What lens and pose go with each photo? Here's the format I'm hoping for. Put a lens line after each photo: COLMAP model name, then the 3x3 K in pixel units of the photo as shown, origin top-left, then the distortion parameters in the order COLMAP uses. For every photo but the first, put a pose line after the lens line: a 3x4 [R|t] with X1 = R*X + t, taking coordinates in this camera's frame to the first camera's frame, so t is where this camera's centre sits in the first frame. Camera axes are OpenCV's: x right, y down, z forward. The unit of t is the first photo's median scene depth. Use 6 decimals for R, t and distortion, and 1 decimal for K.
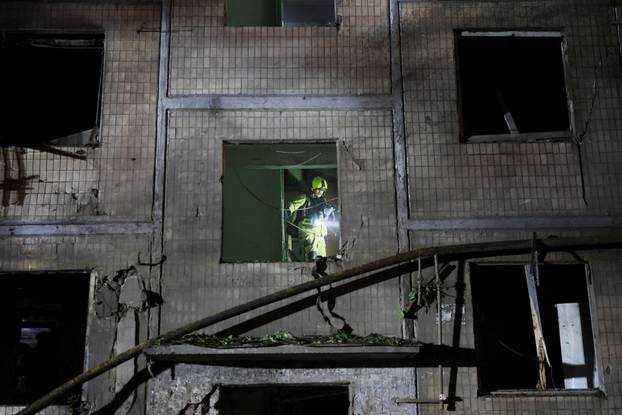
lens RADIAL K [[835.8, 0, 311.0], [0, 835.8, 207.5], [0, 0, 1]] dist [0.063735, -0.019166]
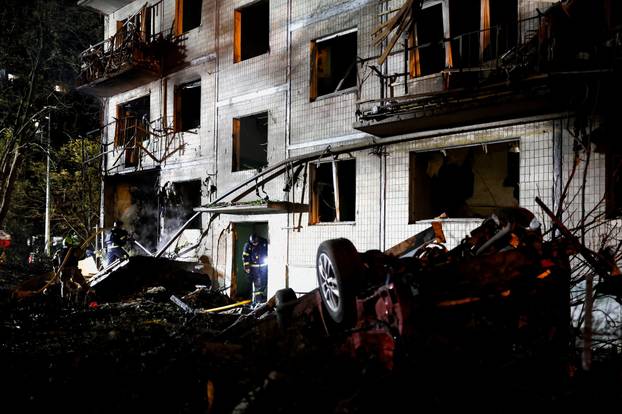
lens RADIAL K [[482.3, 0, 353.8], [0, 482.3, 237.5], [0, 0, 1]] dist [-0.003877, 0.000057]
pose [[0.793123, 0.010262, -0.608975, 1.012821], [0.145699, 0.967631, 0.206063, 0.013703], [0.591378, -0.252161, 0.765955, 0.101989]]
